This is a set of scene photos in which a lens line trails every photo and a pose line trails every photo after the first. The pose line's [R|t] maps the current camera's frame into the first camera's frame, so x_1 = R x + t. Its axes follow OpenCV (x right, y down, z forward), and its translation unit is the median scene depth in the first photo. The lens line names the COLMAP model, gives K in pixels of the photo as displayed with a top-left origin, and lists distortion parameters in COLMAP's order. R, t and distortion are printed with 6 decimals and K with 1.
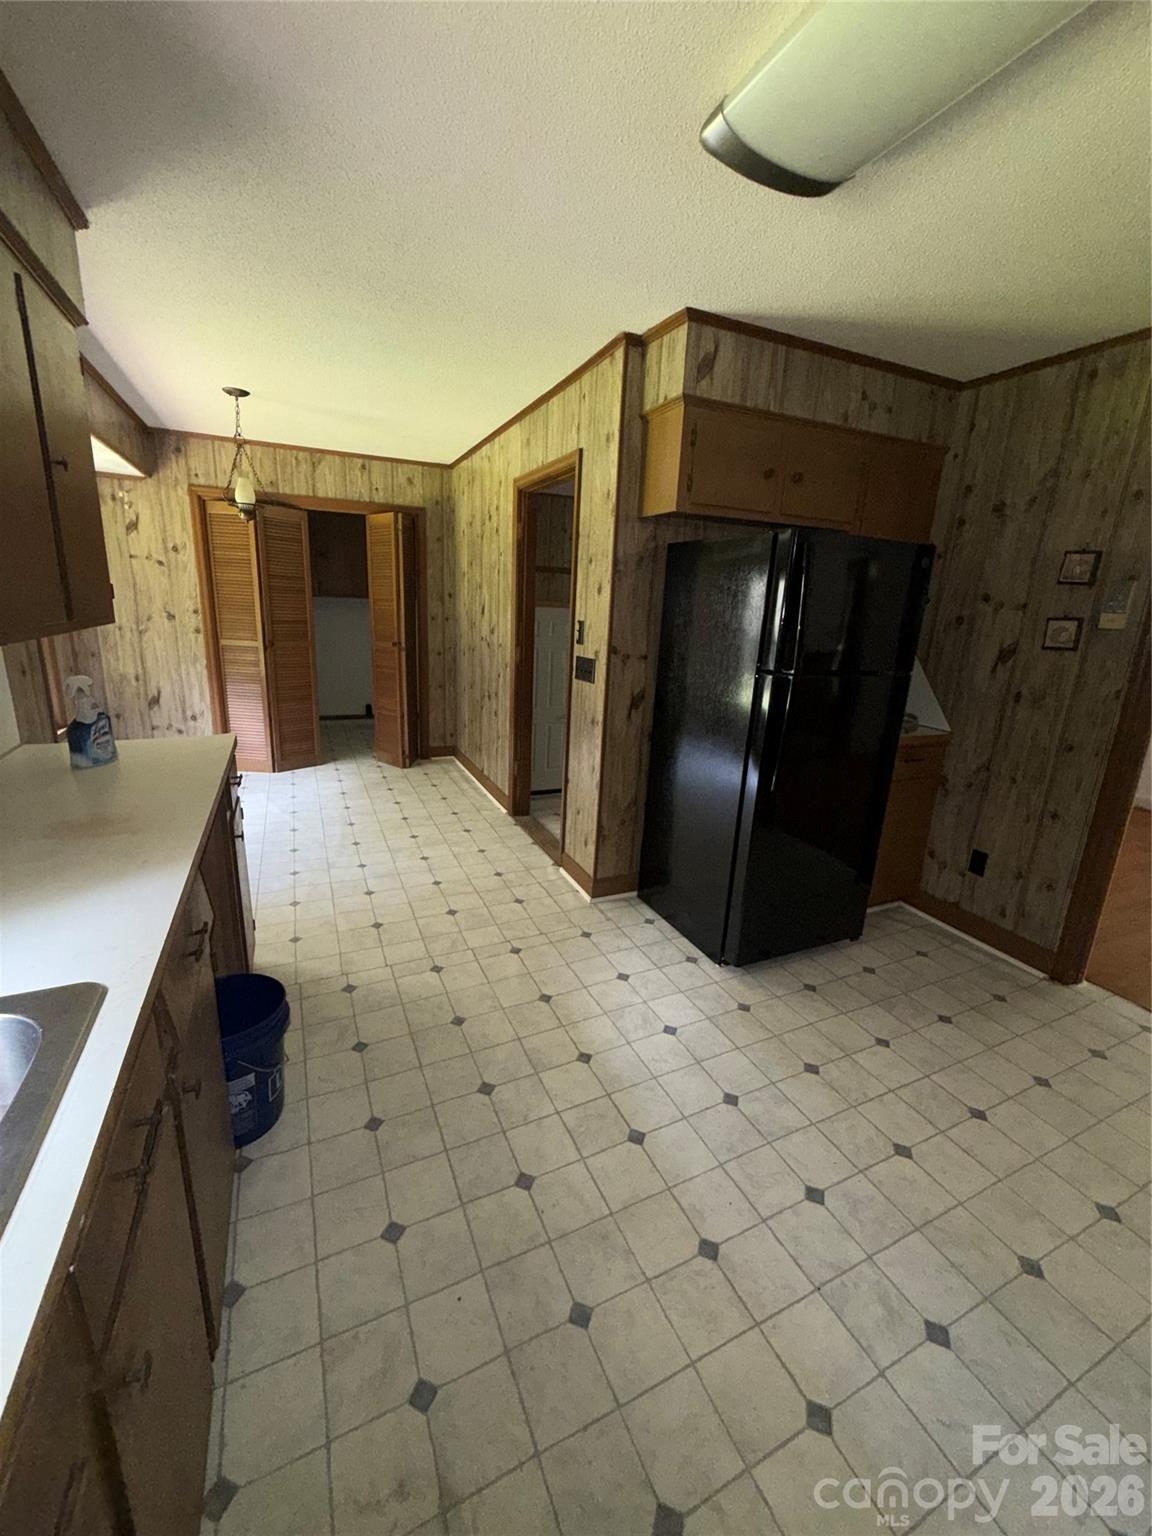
lens RADIAL K [[614.9, 0, 578.0], [0, 614.9, 760.2], [0, 0, 1]] dist [-0.001832, 0.000059]
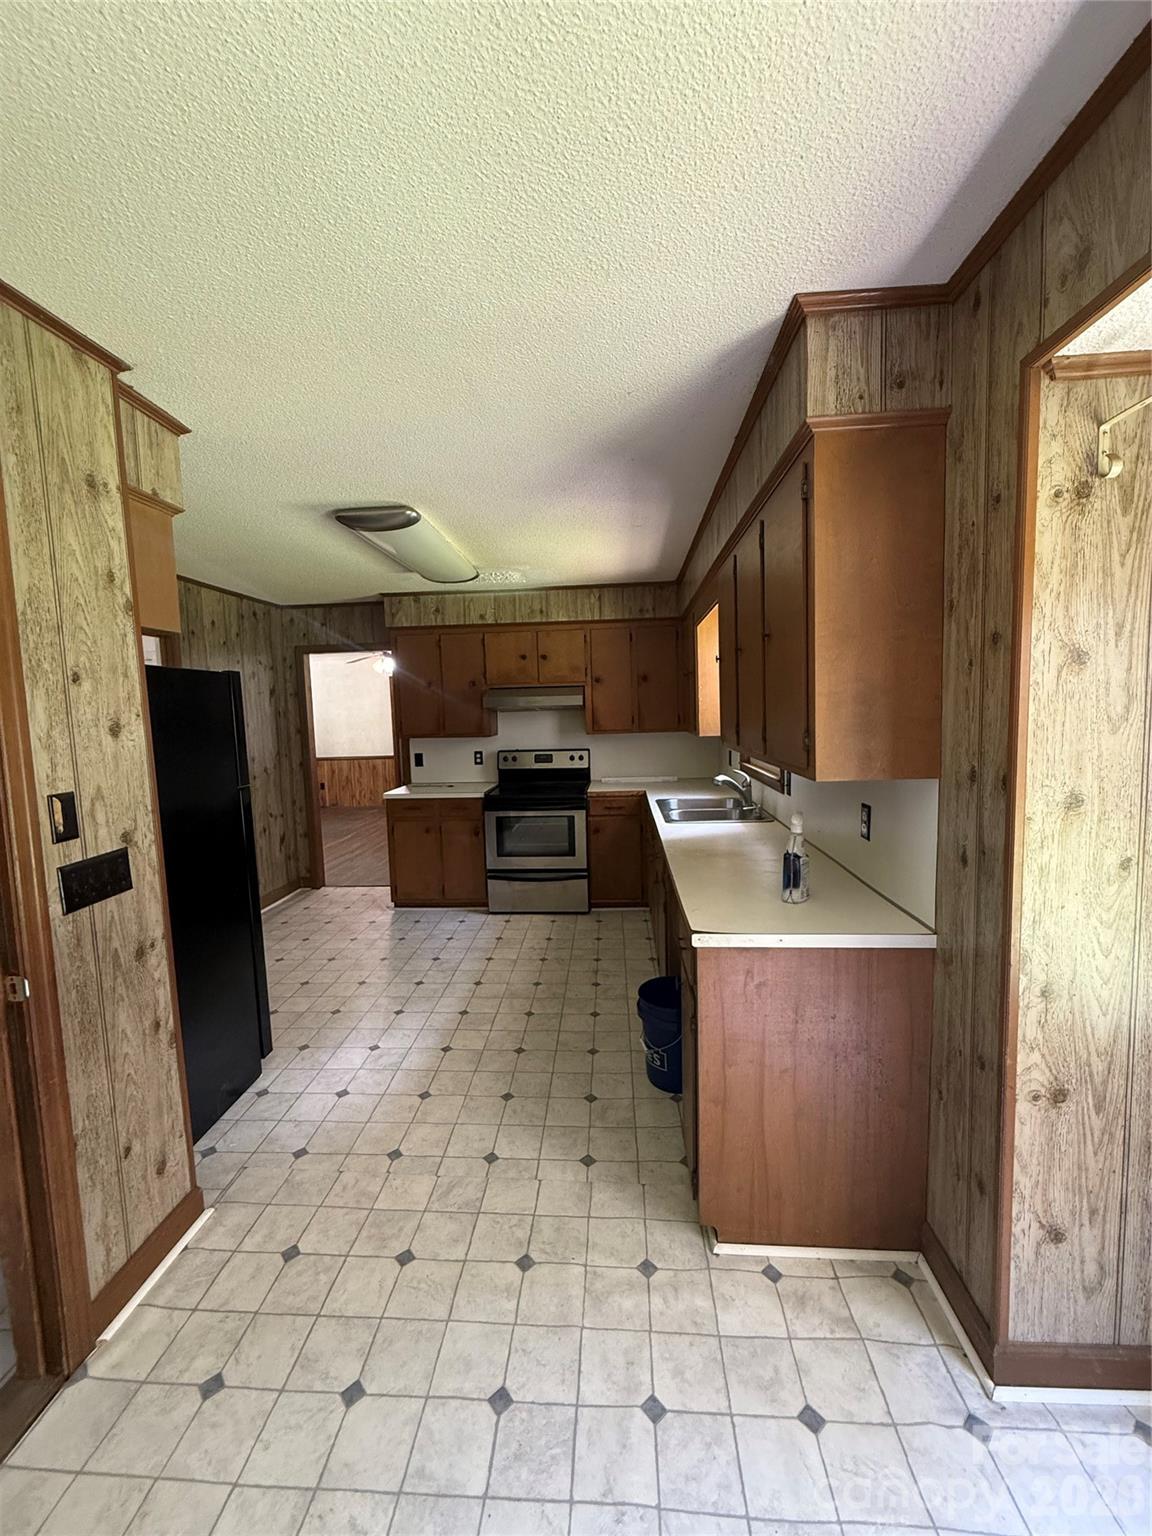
lens RADIAL K [[614.9, 0, 578.0], [0, 614.9, 760.2], [0, 0, 1]] dist [-0.001832, 0.000059]
pose [[-0.881377, -0.054799, 0.469224, -0.751567], [0.113993, 0.939229, 0.323812, -0.468091], [-0.458454, 0.338889, -0.821568, 1.553534]]
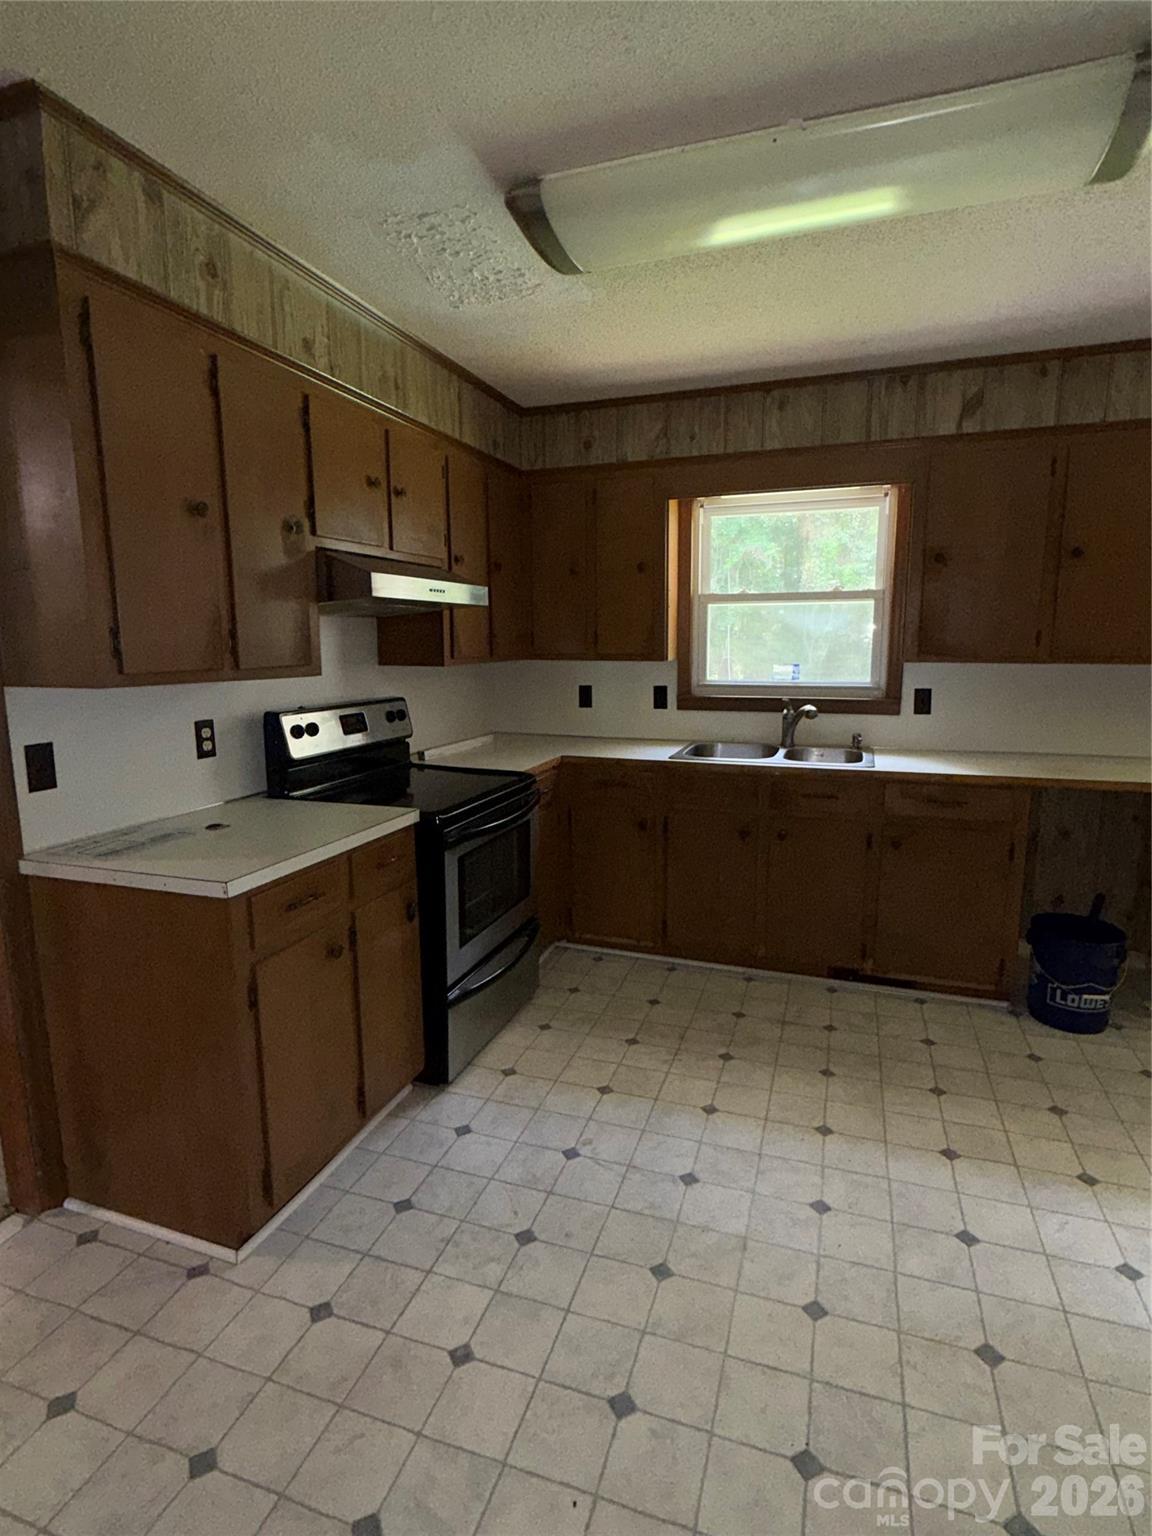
lens RADIAL K [[794.1, 0, 582.5], [0, 794.1, 761.0], [0, 0, 1]] dist [0.003580, 0.001119]
pose [[-0.689087, 0.075920, -0.720691, 1.036451], [-0.210941, 0.930420, 0.299704, -0.178674], [0.693299, 0.358545, -0.625126, 0.872134]]
